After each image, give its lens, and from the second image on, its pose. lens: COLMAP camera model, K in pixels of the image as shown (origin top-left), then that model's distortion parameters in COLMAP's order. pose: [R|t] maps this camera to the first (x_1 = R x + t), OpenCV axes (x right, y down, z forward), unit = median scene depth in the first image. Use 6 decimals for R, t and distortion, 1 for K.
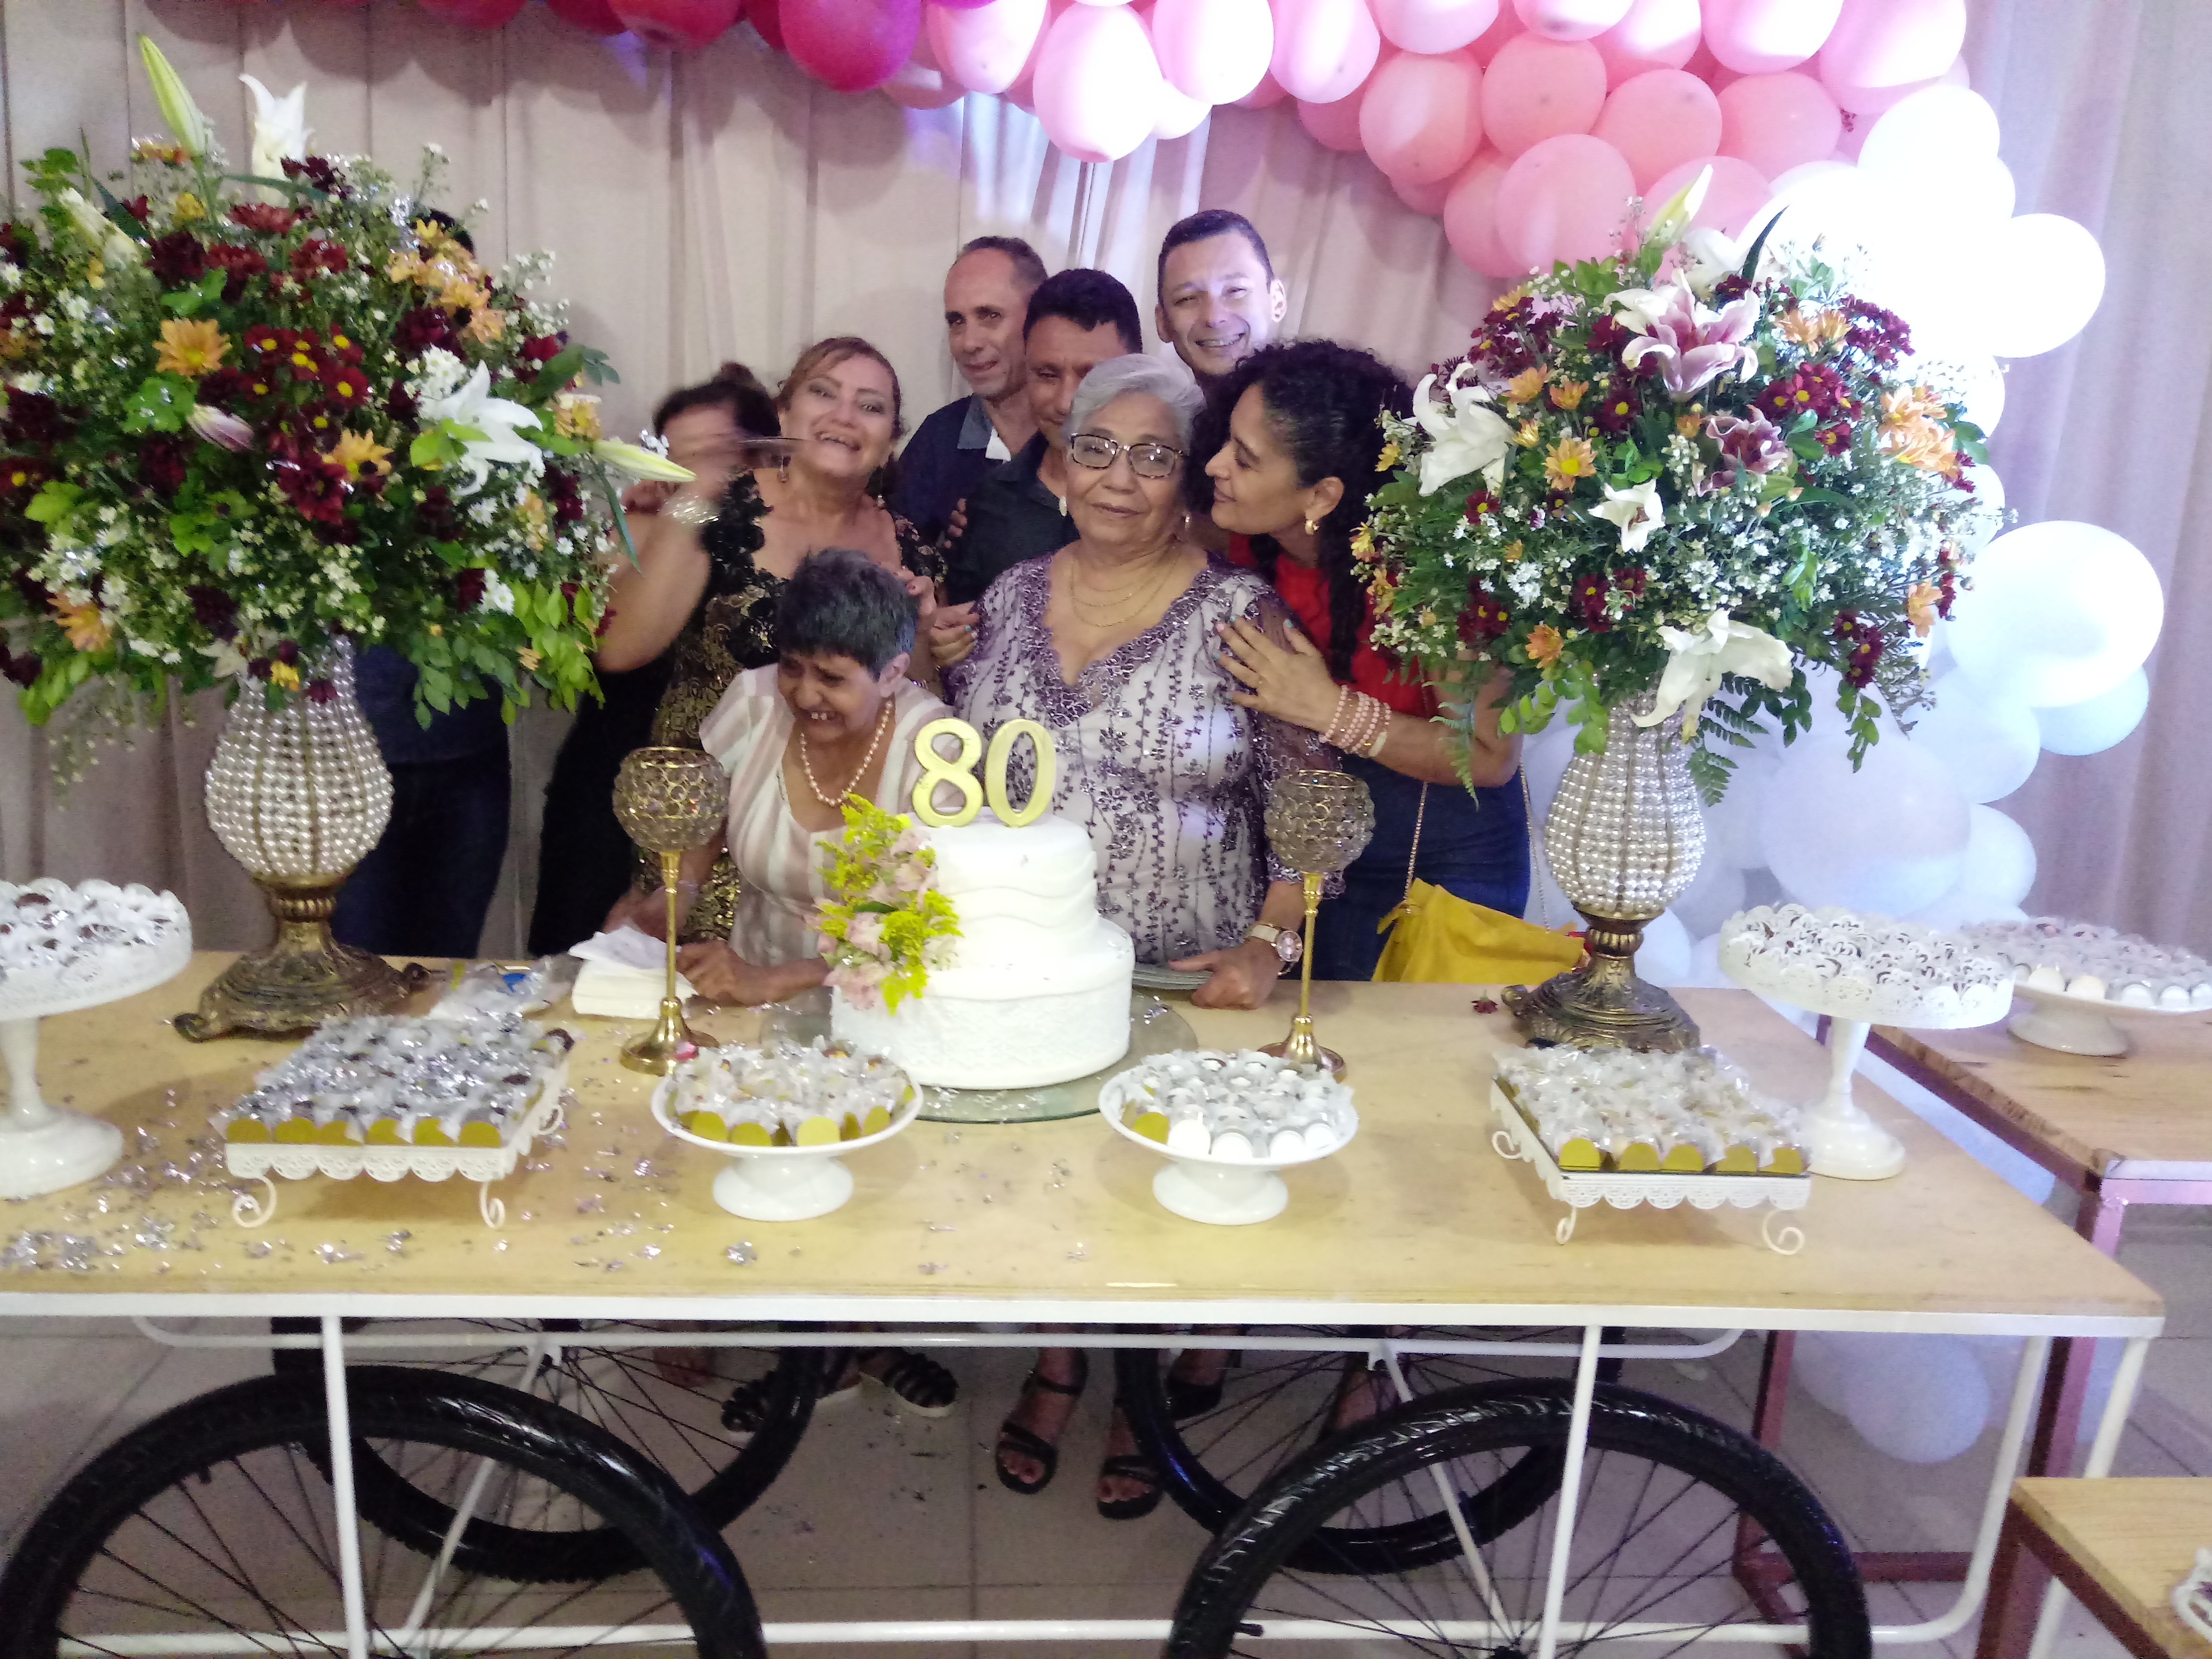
lens RADIAL K [[1638.0, 0, 1110.9], [0, 1638.0, 824.8], [0, 0, 1]] dist [0.027236, -0.022794]
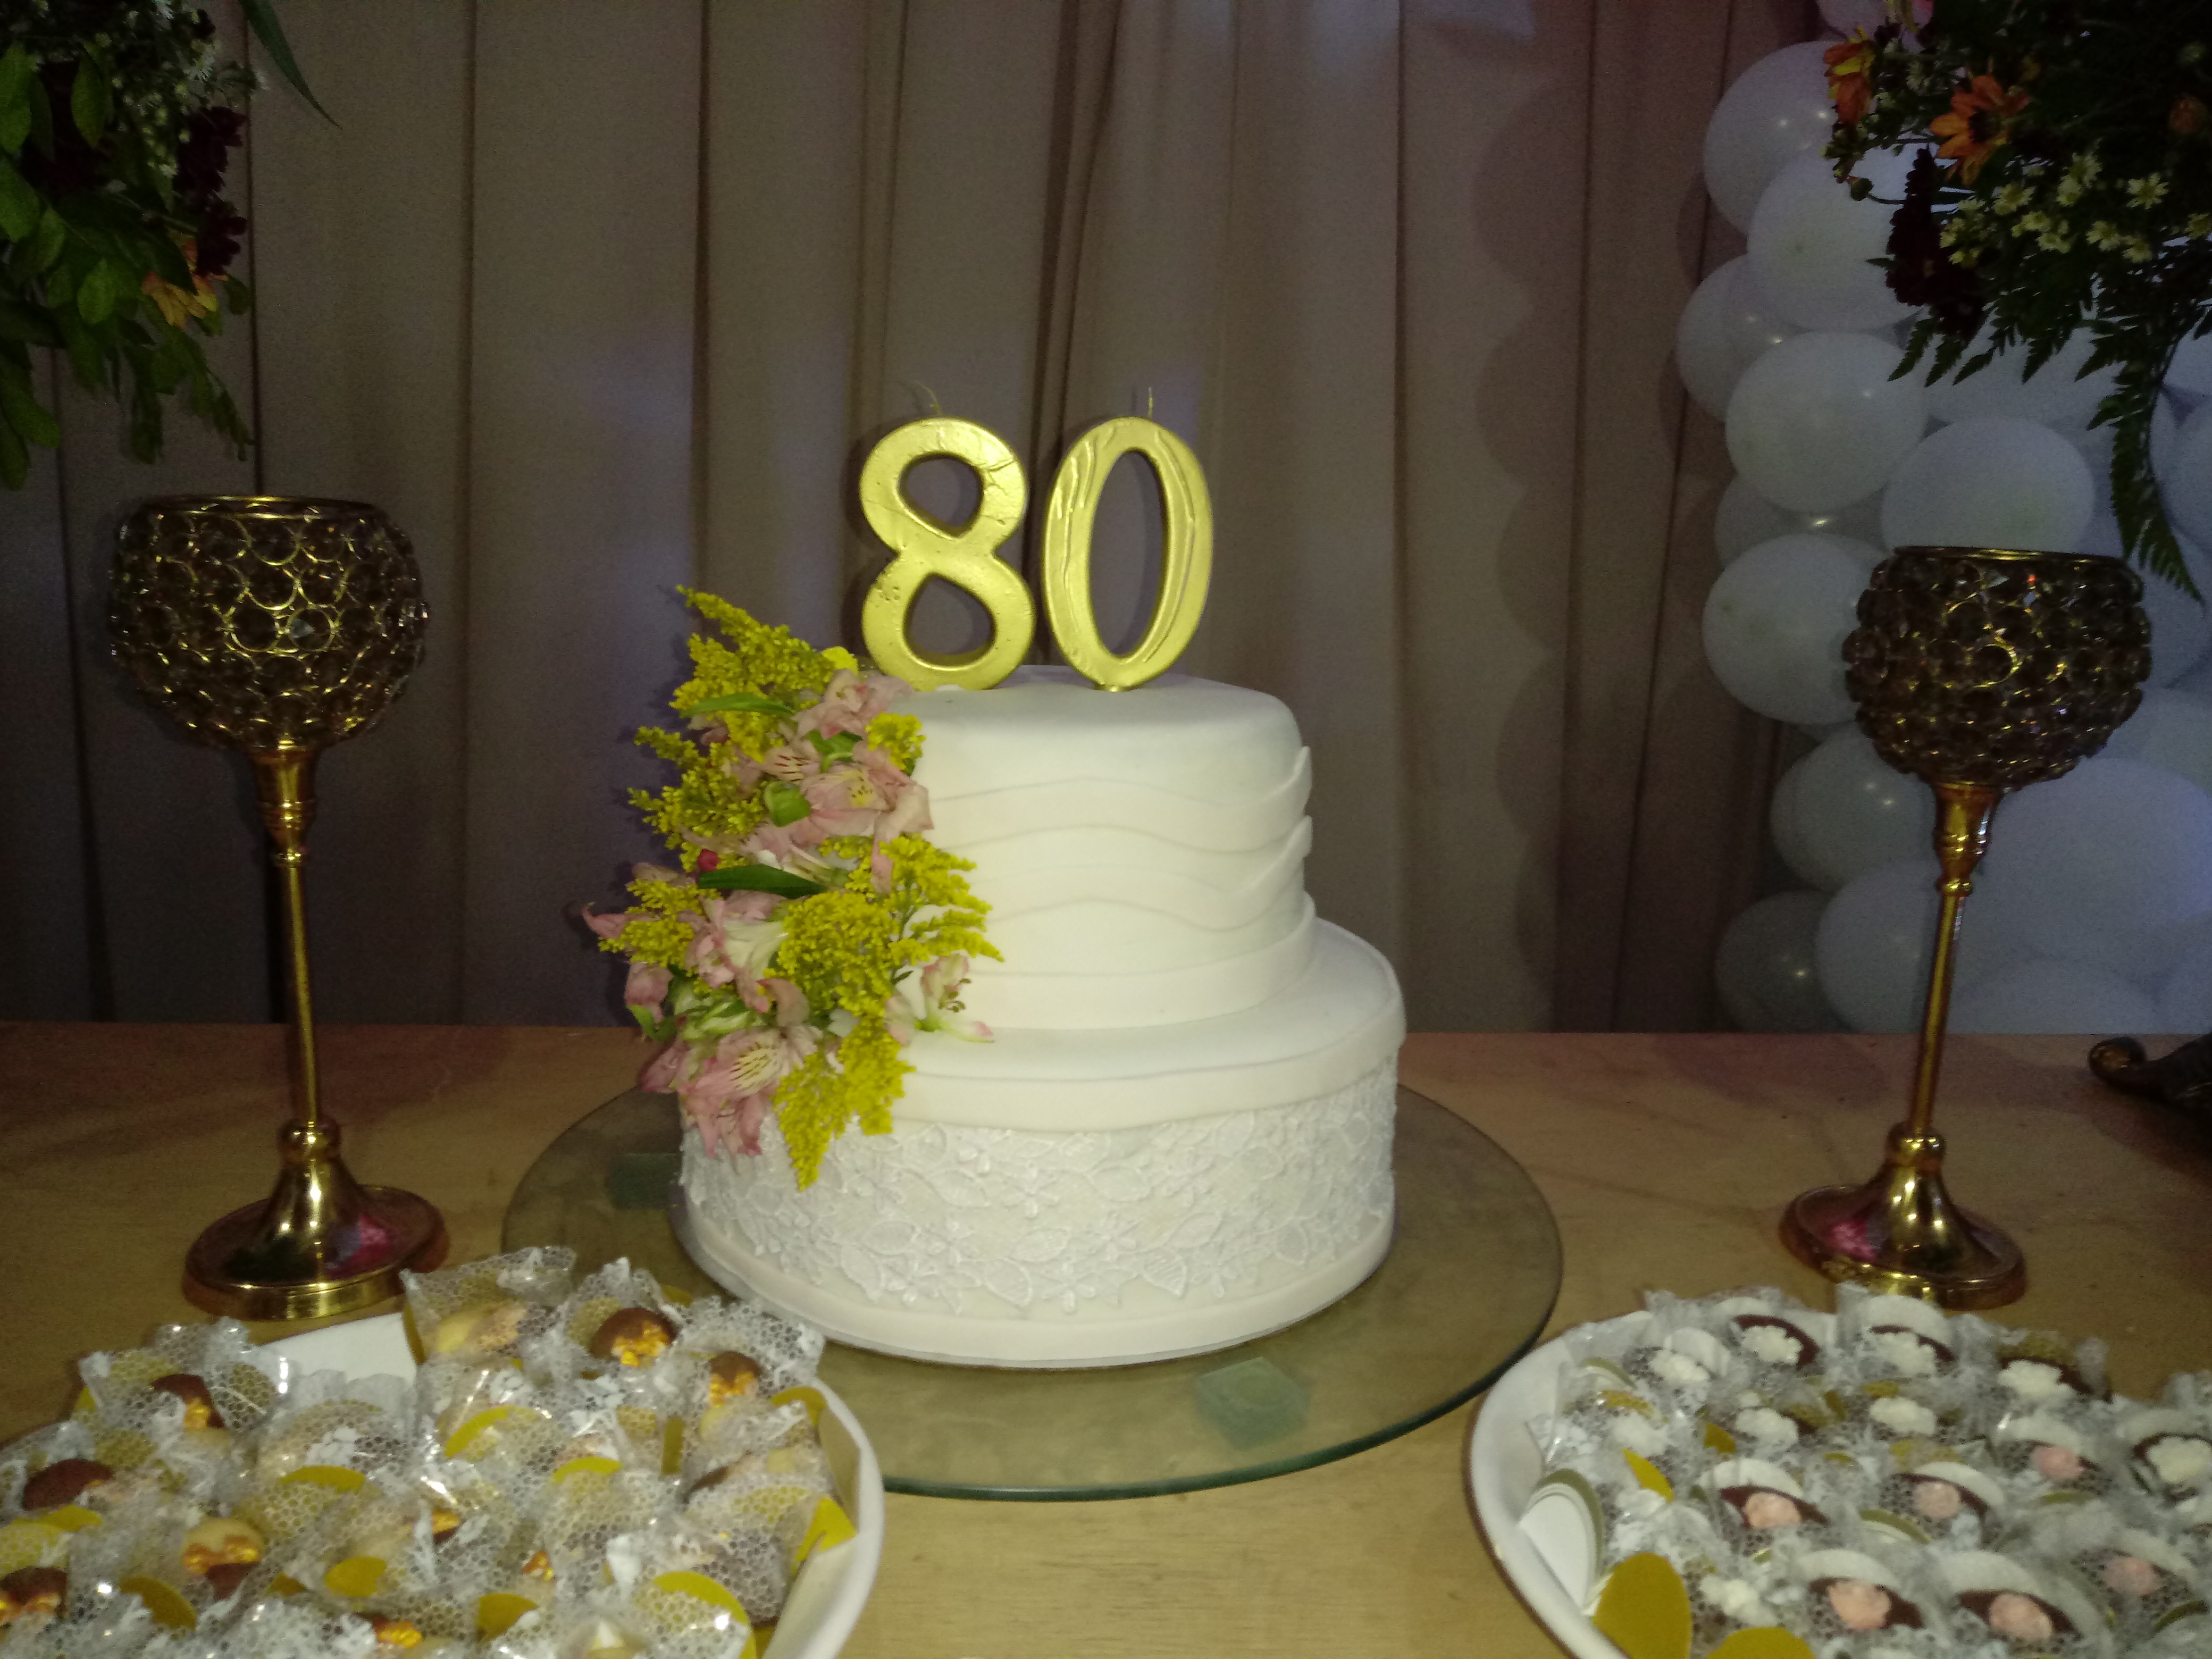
lens RADIAL K [[1698.1, 0, 1118.7], [0, 1698.1, 838.6], [0, 0, 1]] dist [0.000504, -0.001048]
pose [[0.999872, -0.013042, 0.009277, -0.067215], [0.012979, 0.999892, 0.006839, 0.038865], [-0.009365, -0.006718, 0.999934, 0.624183]]
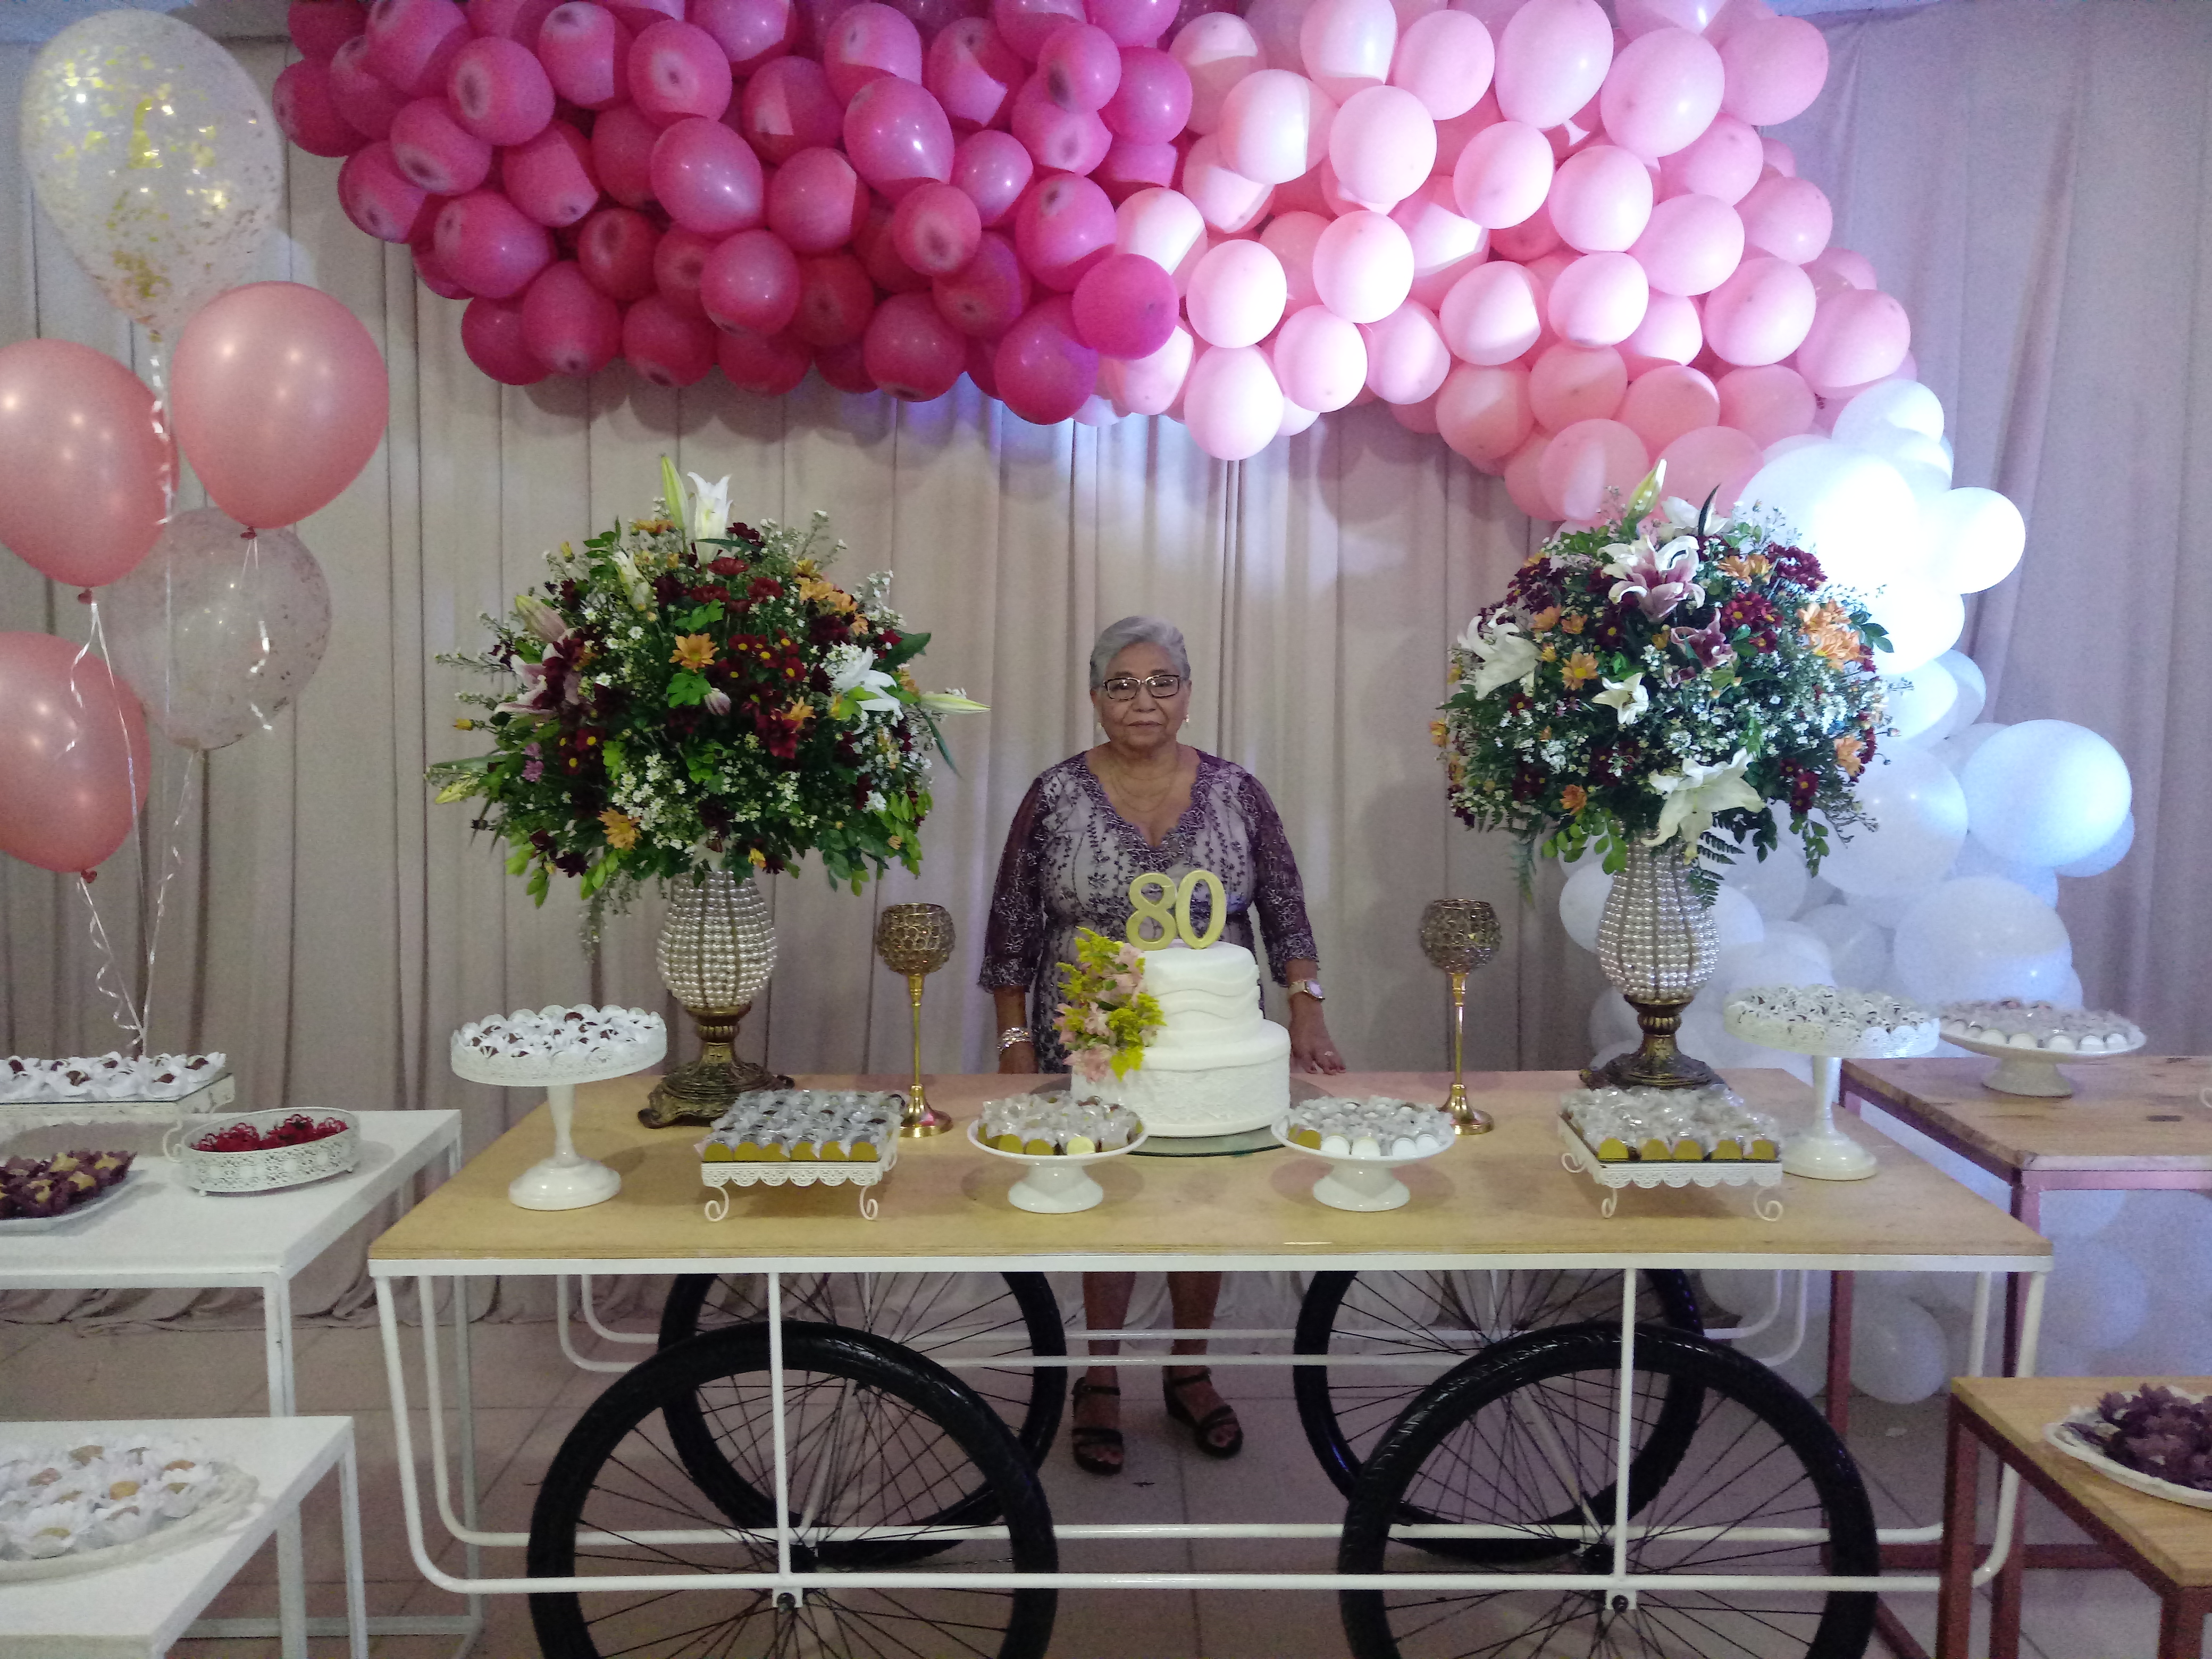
lens RADIAL K [[1638.0, 0, 1114.5], [0, 1638.0, 825.0], [0, 0, 1]] dist [0.027236, -0.022794]
pose [[0.995078, -0.049913, -0.085608, -0.005934], [0.038797, 0.991154, -0.126915, 0.076122], [0.091186, 0.122969, 0.988212, -0.420305]]
